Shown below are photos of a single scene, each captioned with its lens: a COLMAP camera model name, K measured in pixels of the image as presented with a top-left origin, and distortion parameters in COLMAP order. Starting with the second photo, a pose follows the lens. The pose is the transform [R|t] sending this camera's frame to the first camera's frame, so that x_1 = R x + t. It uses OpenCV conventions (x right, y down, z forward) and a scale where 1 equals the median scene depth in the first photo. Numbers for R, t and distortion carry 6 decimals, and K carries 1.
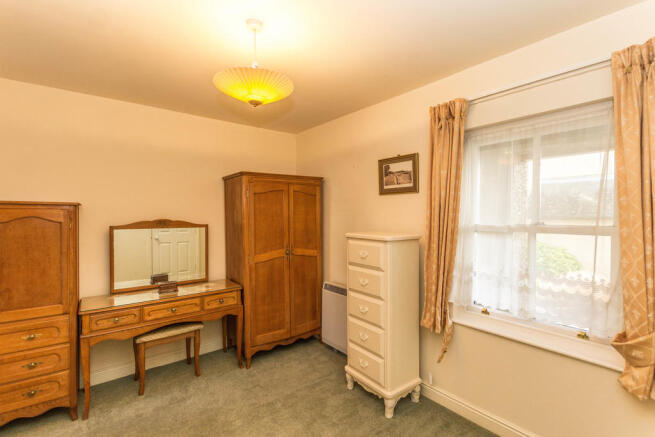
lens RADIAL K [[310.0, 0, 327.5], [0, 310.0, 218.5], [0, 0, 1]] dist [0.001660, 0.000235]
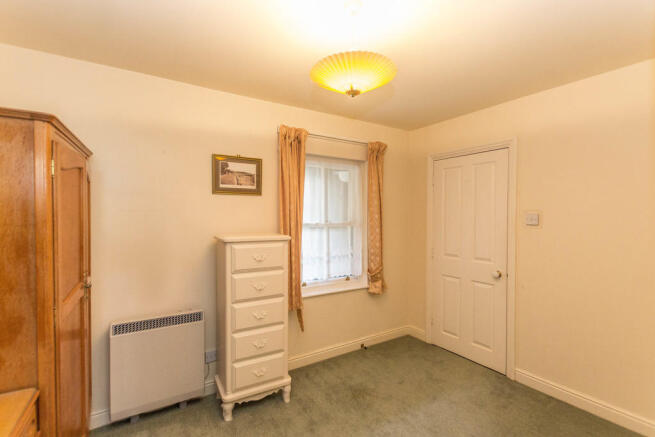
lens RADIAL K [[310.0, 0, 327.5], [0, 310.0, 218.5], [0, 0, 1]] dist [0.001660, 0.000235]
pose [[0.088448, -0.009551, 0.996035, -0.762743], [0.015023, 0.999853, 0.008254, -0.007515], [-0.995967, 0.014234, 0.088578, 0.661643]]
